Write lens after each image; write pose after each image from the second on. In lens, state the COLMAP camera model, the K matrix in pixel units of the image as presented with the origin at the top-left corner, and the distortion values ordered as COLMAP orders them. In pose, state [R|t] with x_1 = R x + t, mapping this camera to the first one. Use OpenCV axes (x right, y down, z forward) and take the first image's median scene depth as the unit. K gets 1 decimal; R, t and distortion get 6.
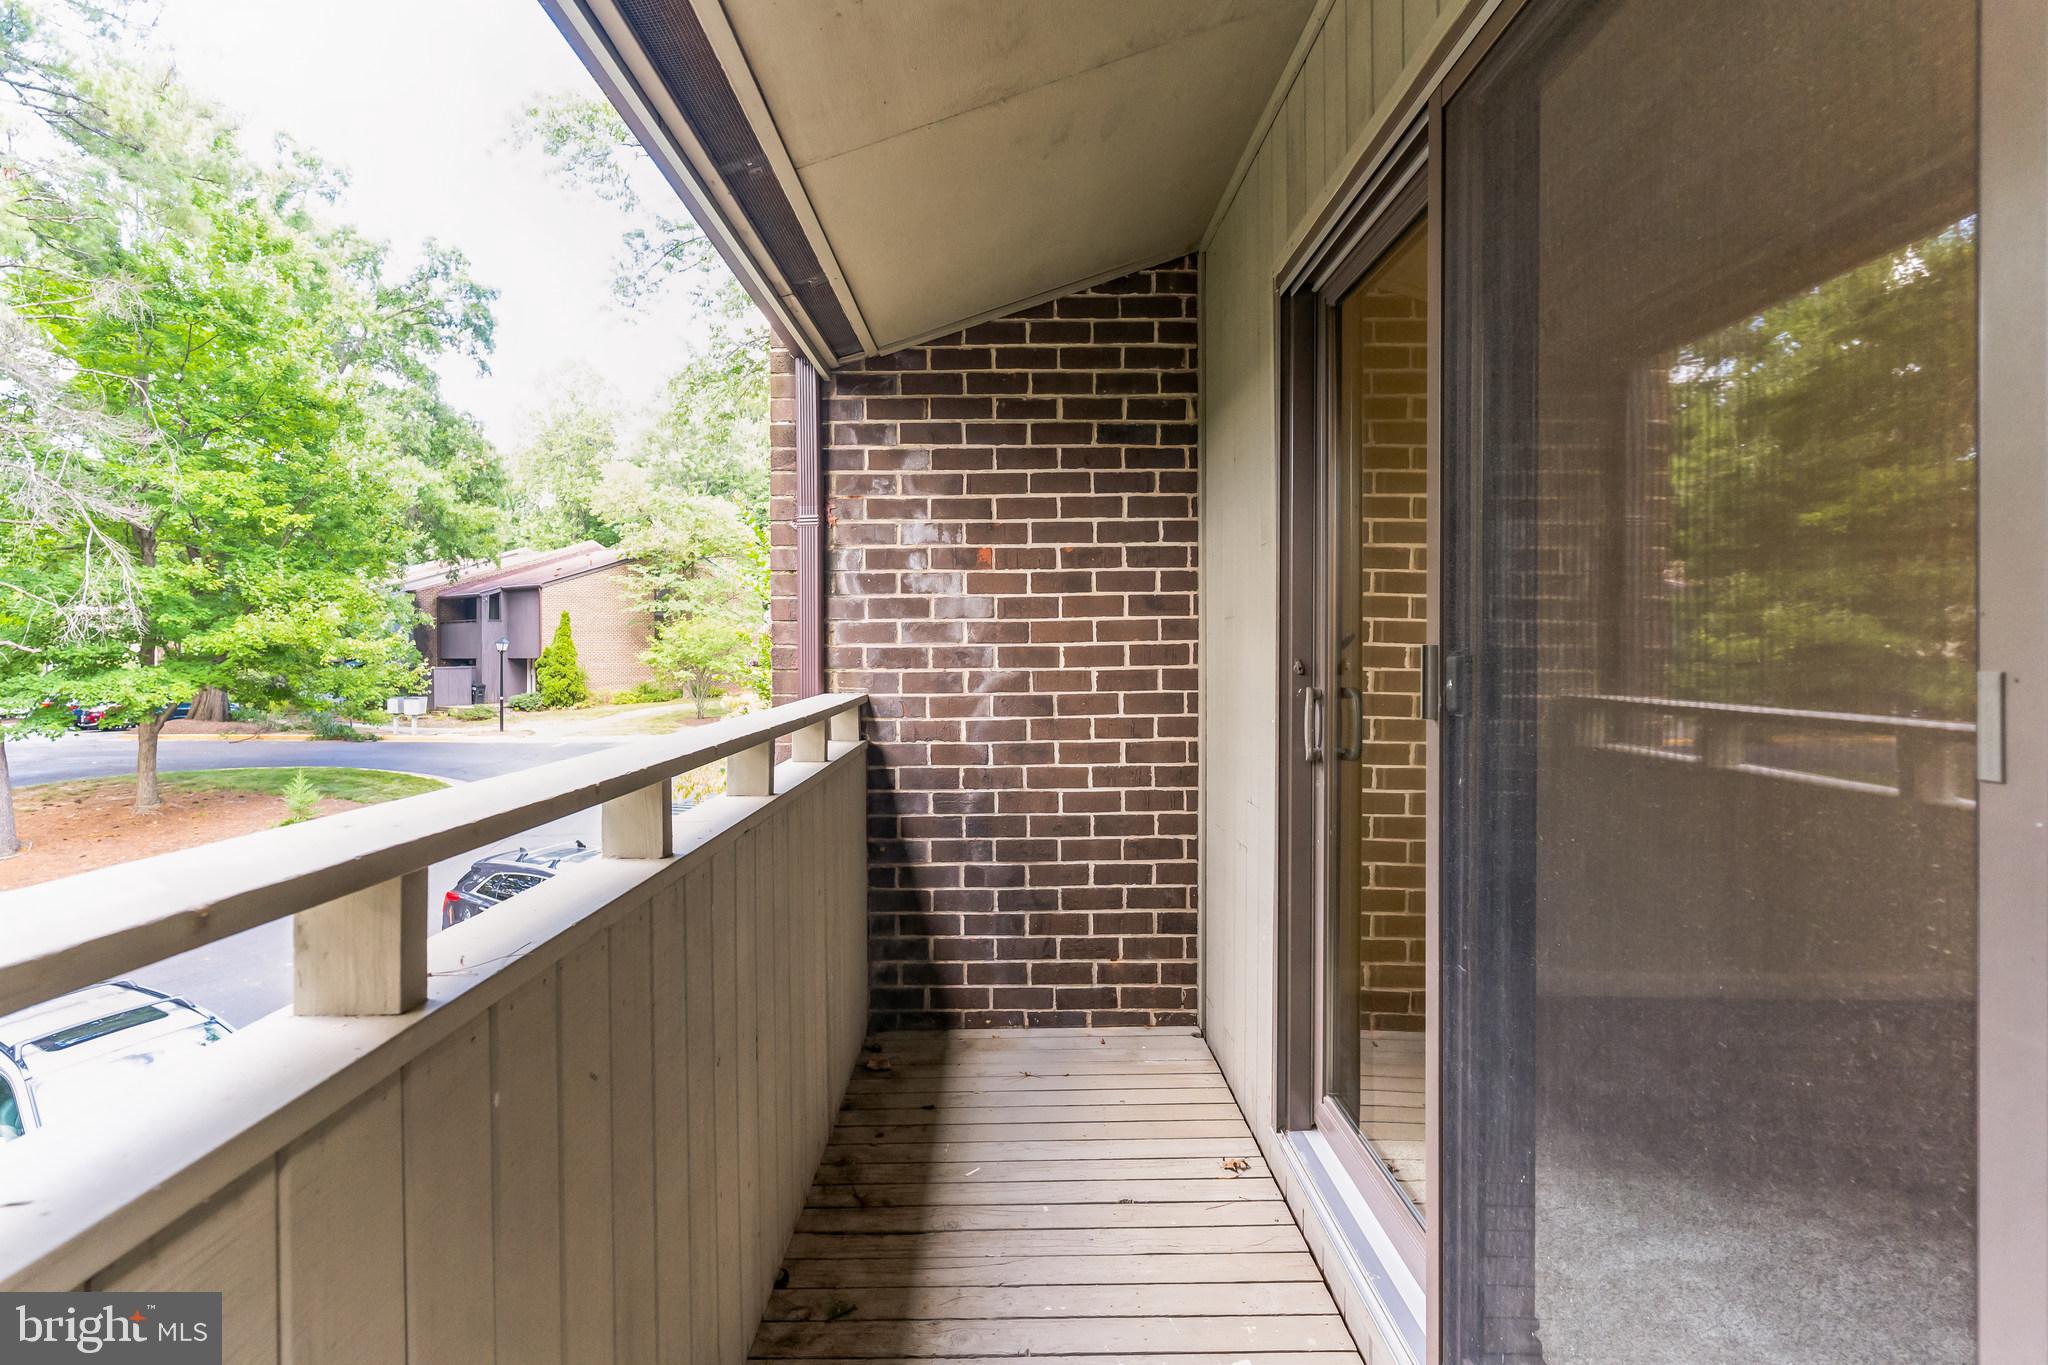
lens RADIAL K [[989.1, 0, 1009.6], [0, 989.1, 657.7], [0, 0, 1]] dist [-0.001946, -0.000320]
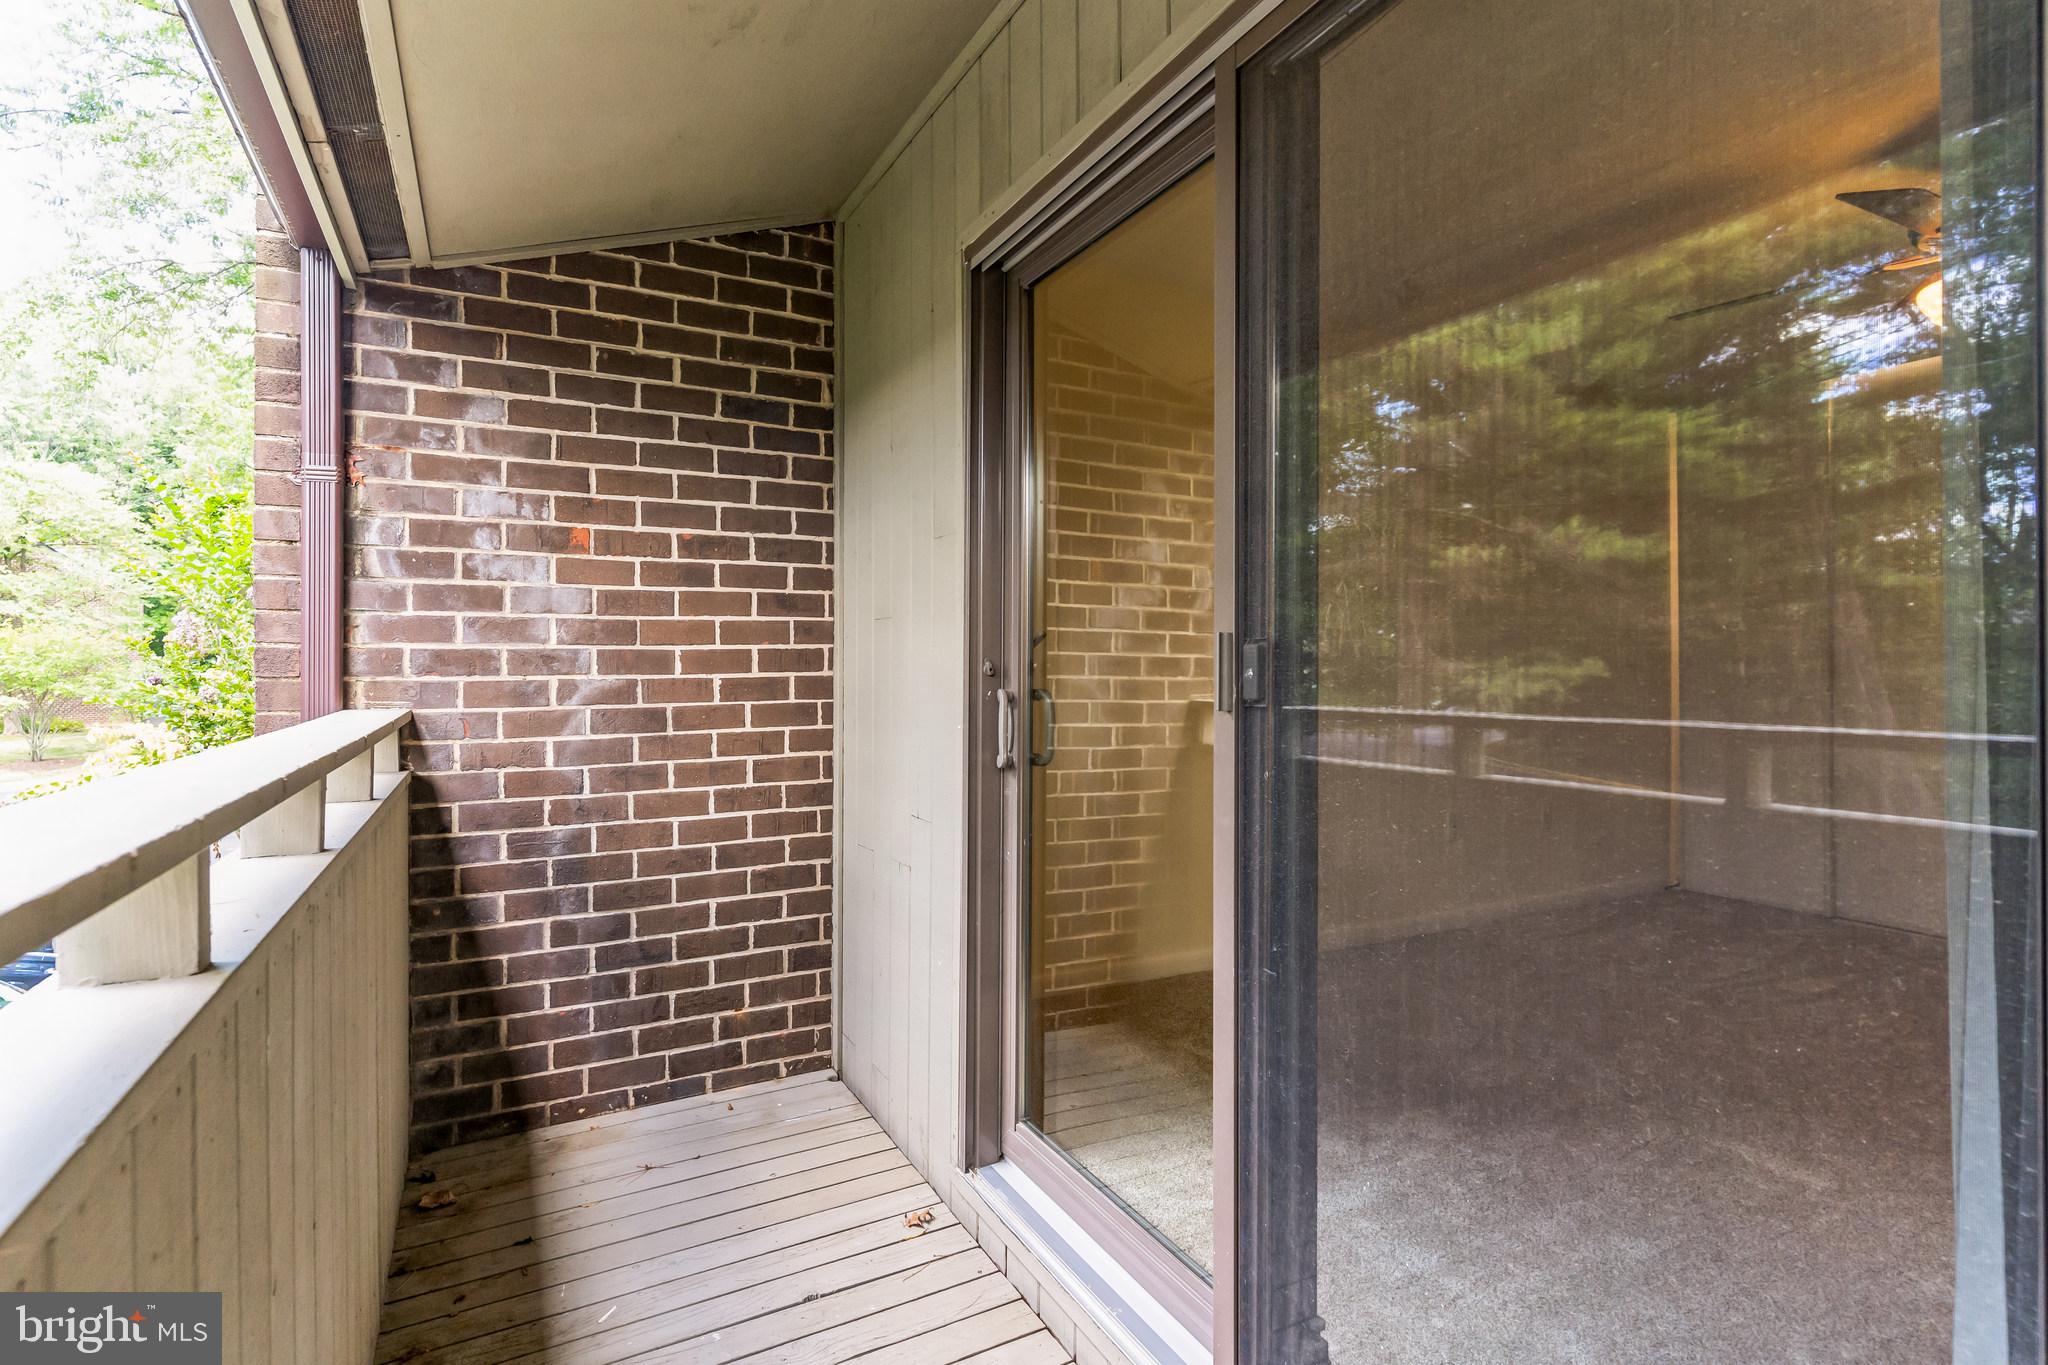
lens RADIAL K [[989.1, 0, 1023.4], [0, 989.1, 666.9], [0, 0, 1]] dist [-0.001946, -0.000320]
pose [[0.885553, 0.002351, 0.464532, -0.079996], [0.002482, 0.999949, -0.009792, 0.012479], [-0.464531, 0.009825, 0.885502, 0.110378]]
